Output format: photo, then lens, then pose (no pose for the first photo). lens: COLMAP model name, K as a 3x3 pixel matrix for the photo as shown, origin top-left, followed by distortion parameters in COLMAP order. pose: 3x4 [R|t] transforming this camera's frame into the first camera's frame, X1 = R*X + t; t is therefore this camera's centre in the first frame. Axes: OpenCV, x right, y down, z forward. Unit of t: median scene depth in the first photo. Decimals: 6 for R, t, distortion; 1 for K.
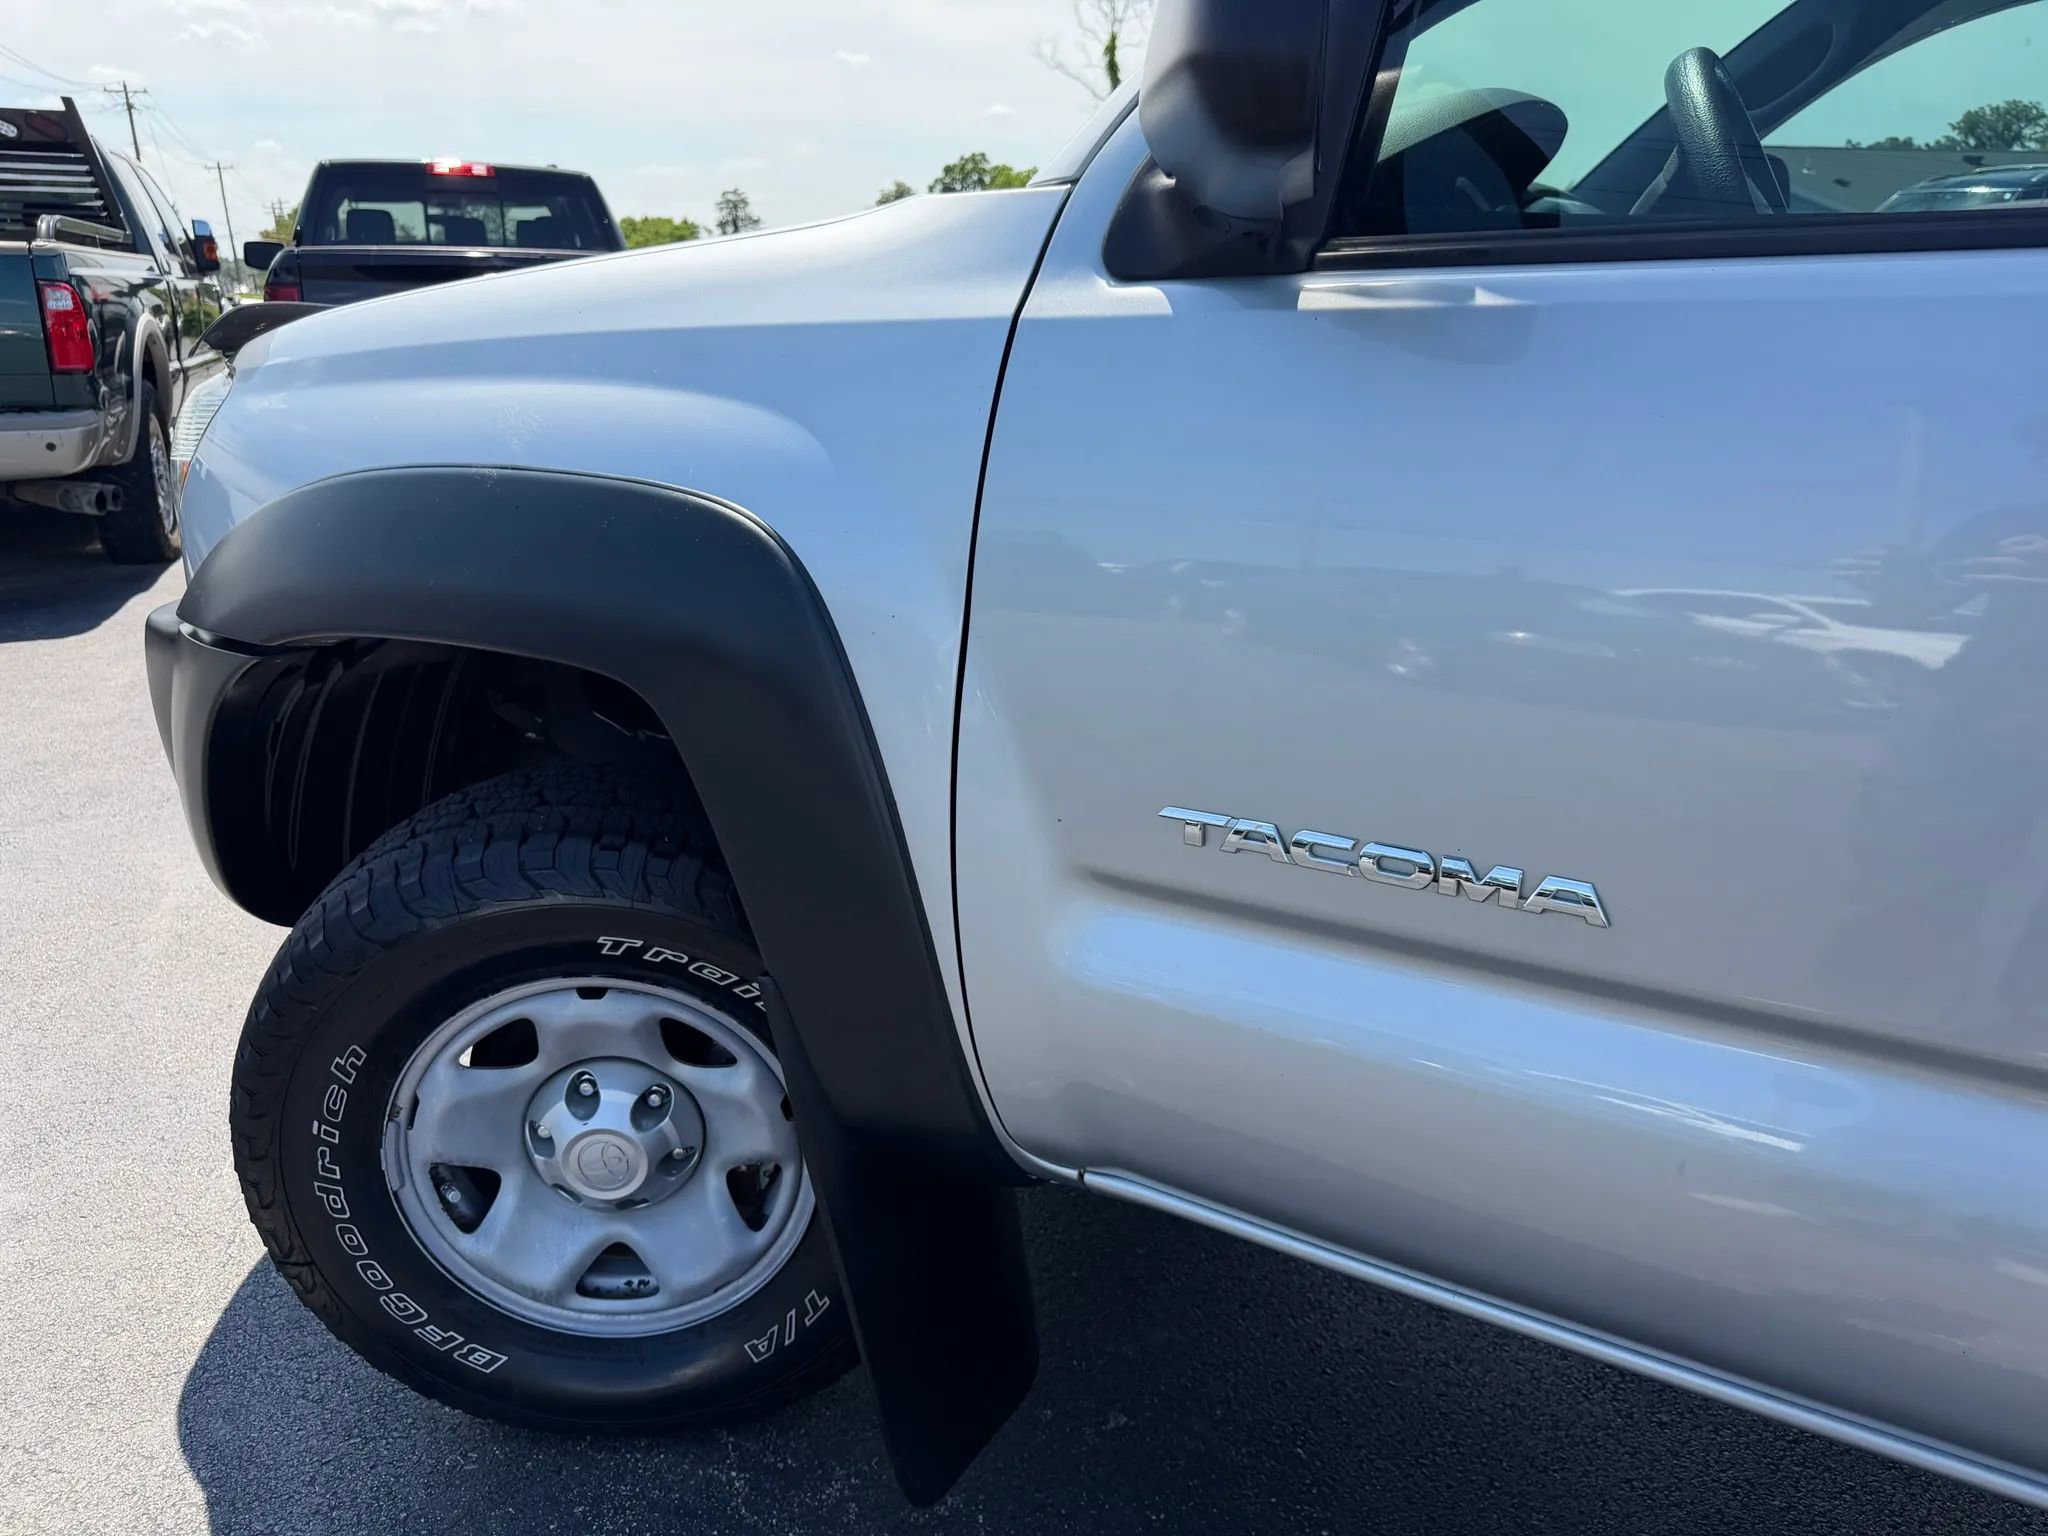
lens RADIAL K [[1482.2, 0, 1027.8], [0, 1482.2, 776.7], [0, 0, 1]] dist [-0.010239, 0.020308]
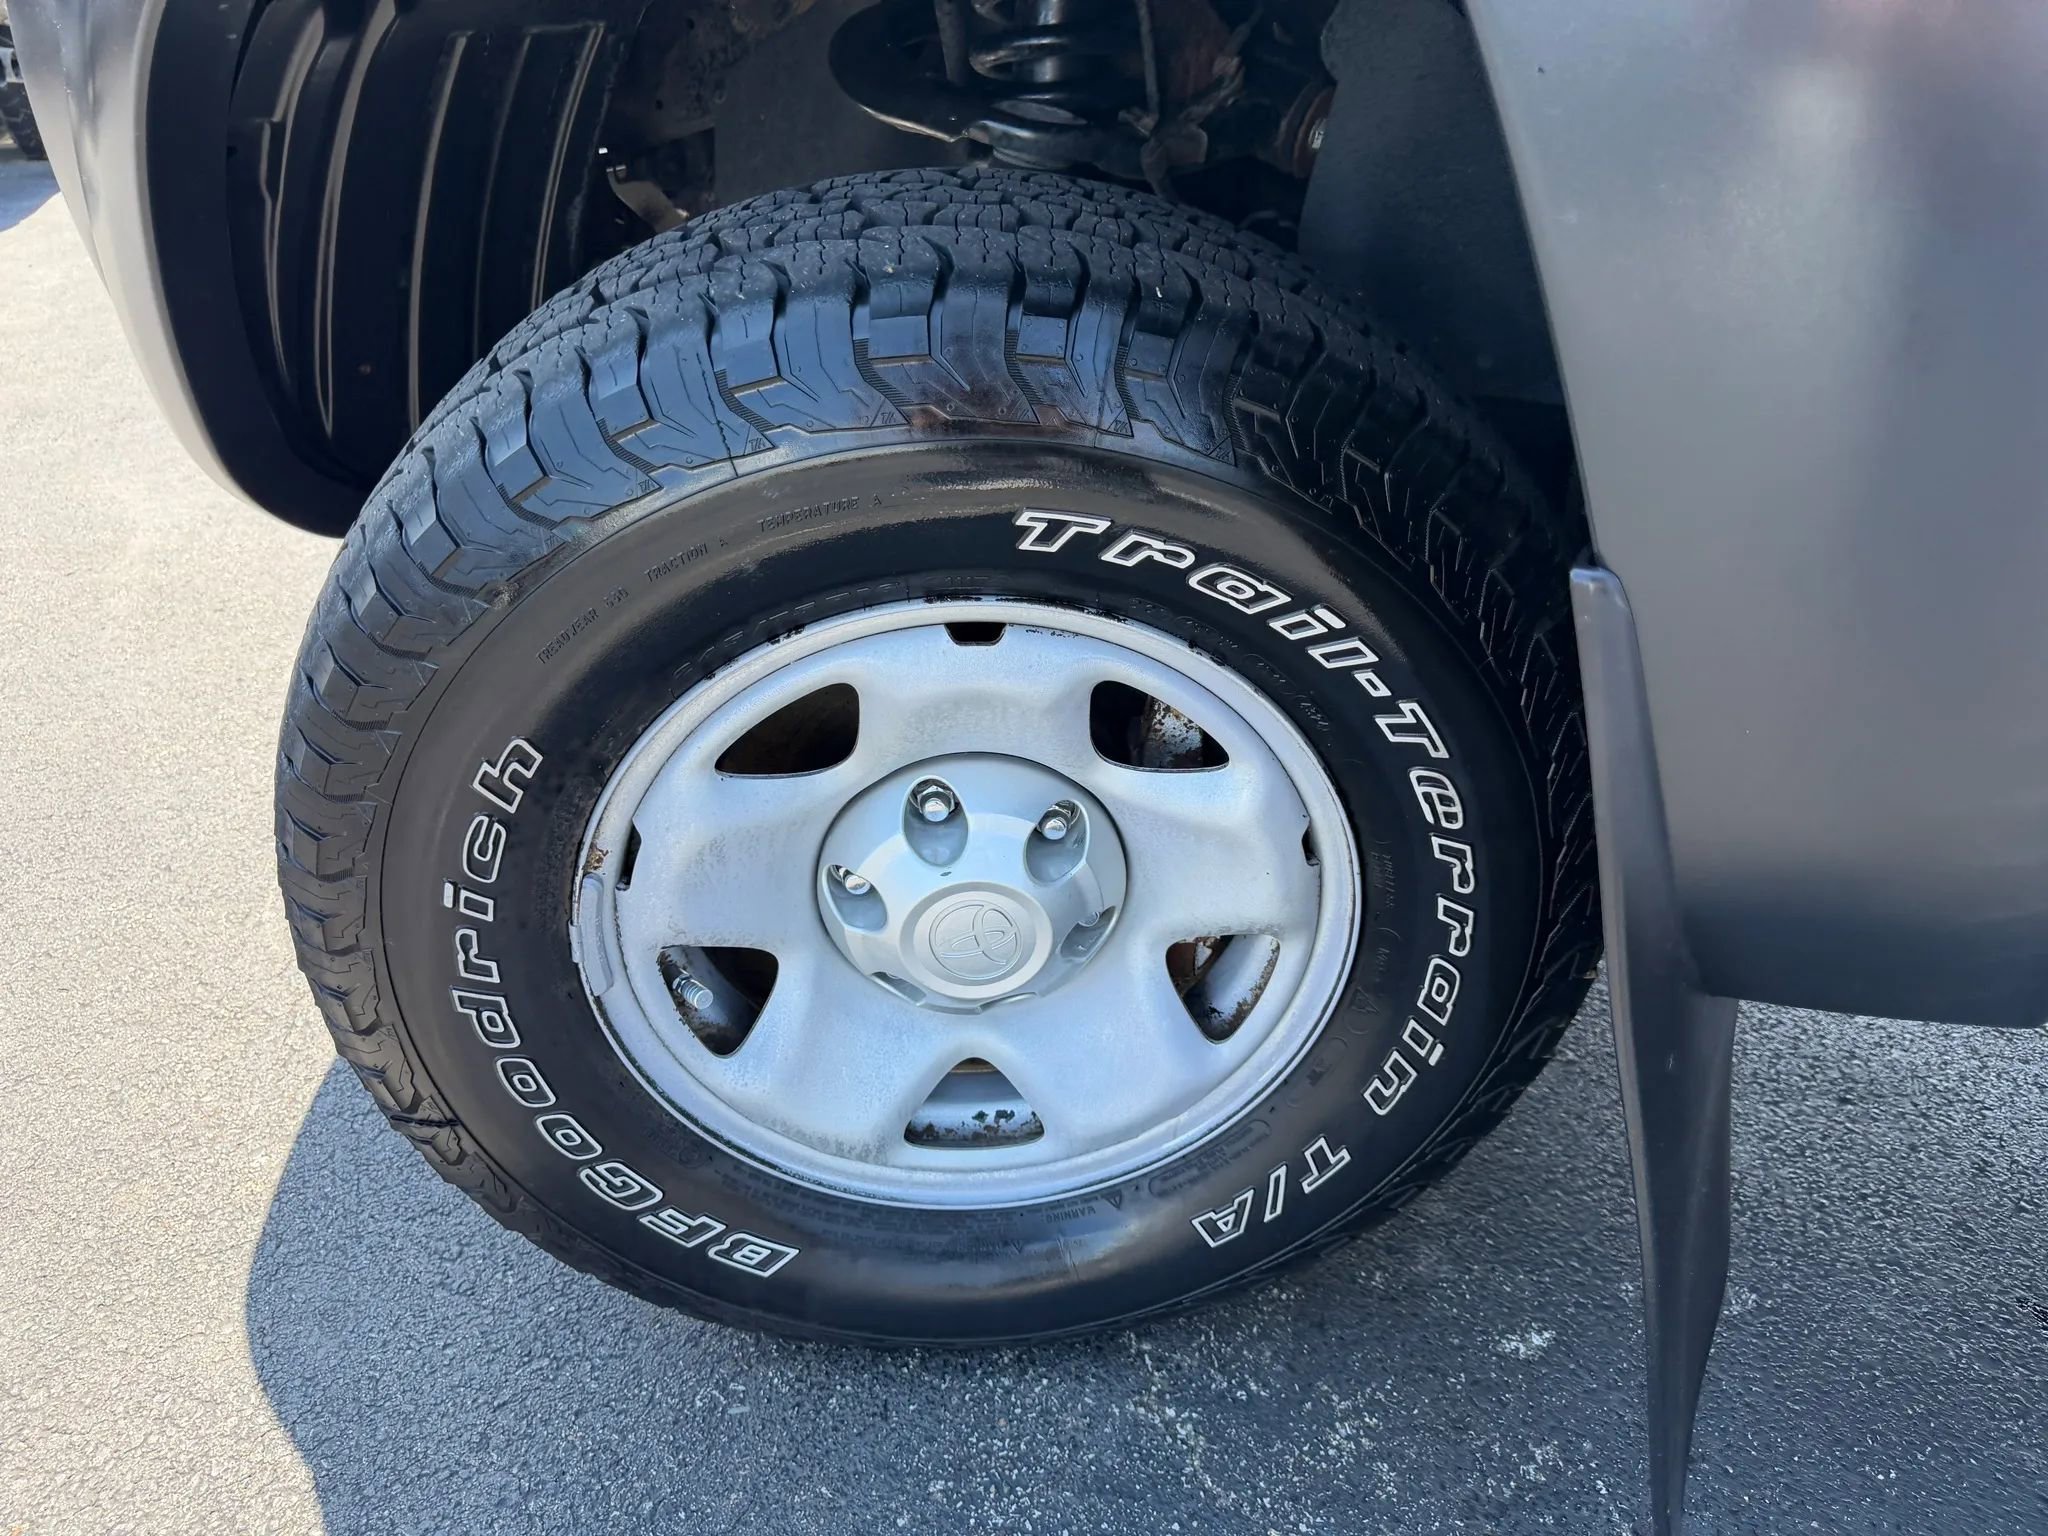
lens RADIAL K [[1447.8, 0, 1037.3], [0, 1447.8, 754.7], [0, 0, 1]] dist [0.022968, -0.024798]
pose [[0.999769, -0.015447, 0.014928, -0.265927], [0.012056, 0.978645, 0.205205, 0.081842], [-0.017778, -0.204978, 0.978605, 0.479760]]
